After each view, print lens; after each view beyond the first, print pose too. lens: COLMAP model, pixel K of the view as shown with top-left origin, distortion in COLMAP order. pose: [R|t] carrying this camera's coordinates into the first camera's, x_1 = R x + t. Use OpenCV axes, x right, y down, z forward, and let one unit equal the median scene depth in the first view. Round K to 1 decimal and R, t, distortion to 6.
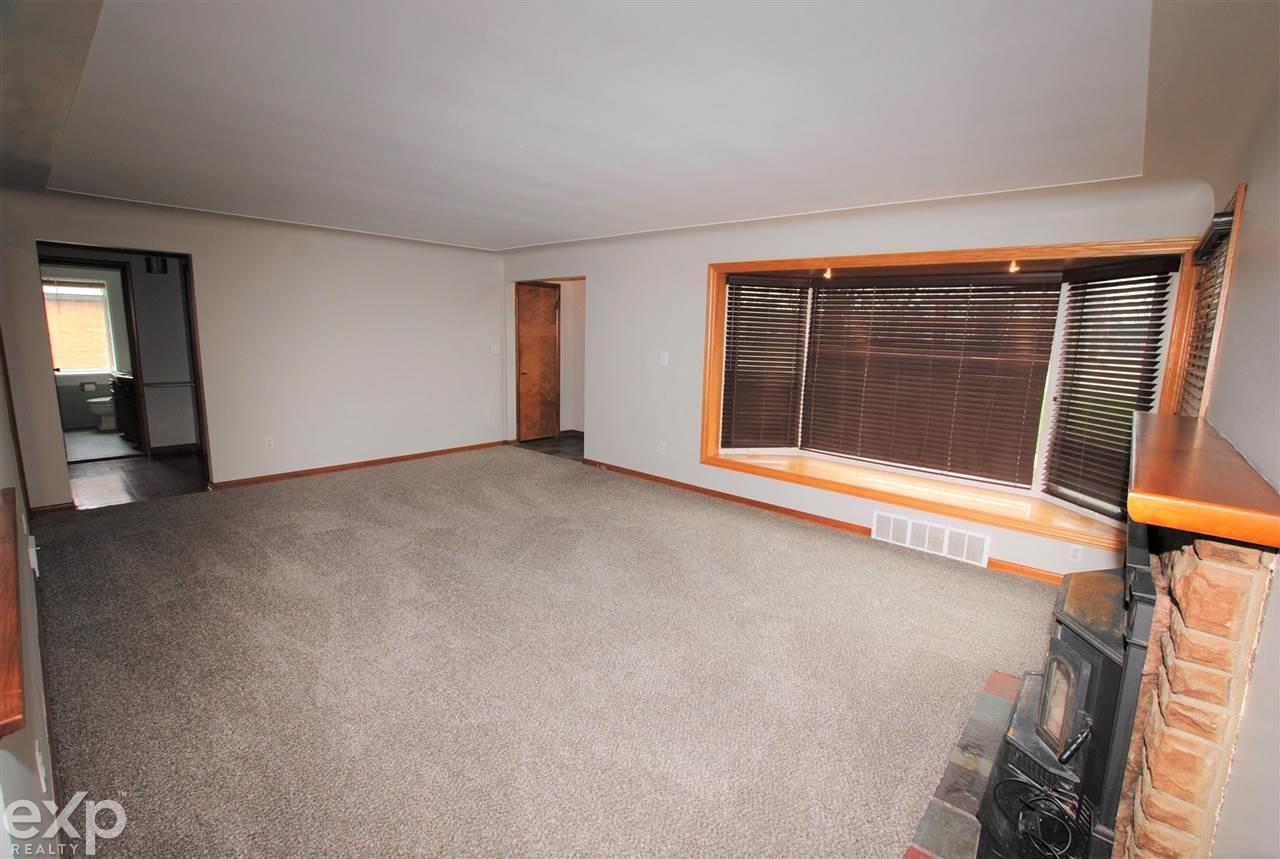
lens RADIAL K [[568.0, 0, 640.0], [0, 568.0, 429.5], [0, 0, 1]] dist [-0.037518, 0.000110]
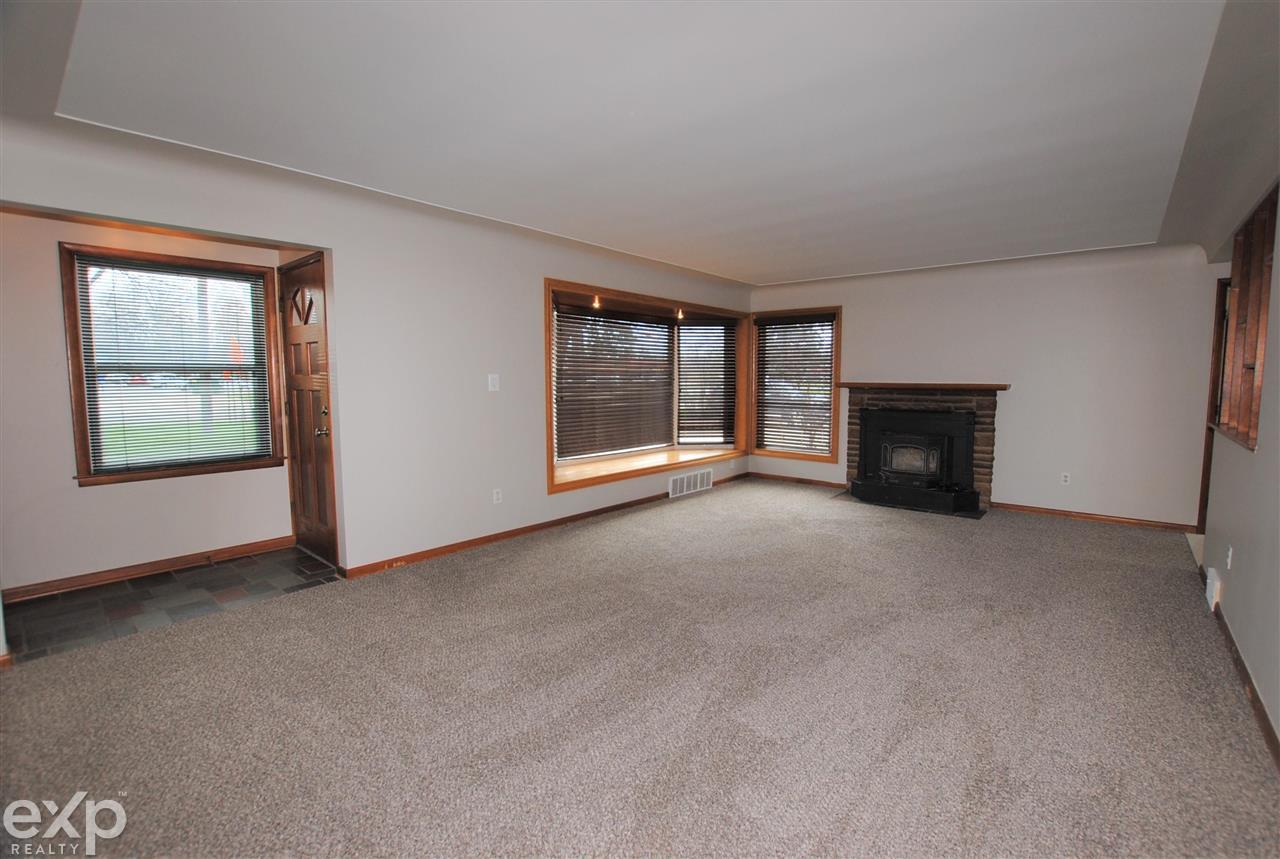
lens RADIAL K [[568.0, 0, 640.0], [0, 568.0, 429.5], [0, 0, 1]] dist [-0.037518, 0.000110]
pose [[-0.012228, -0.122120, 0.992440, -1.087771], [0.167488, 0.978242, 0.122436, -0.184996], [-0.985798, 0.167719, 0.008492, 1.095718]]
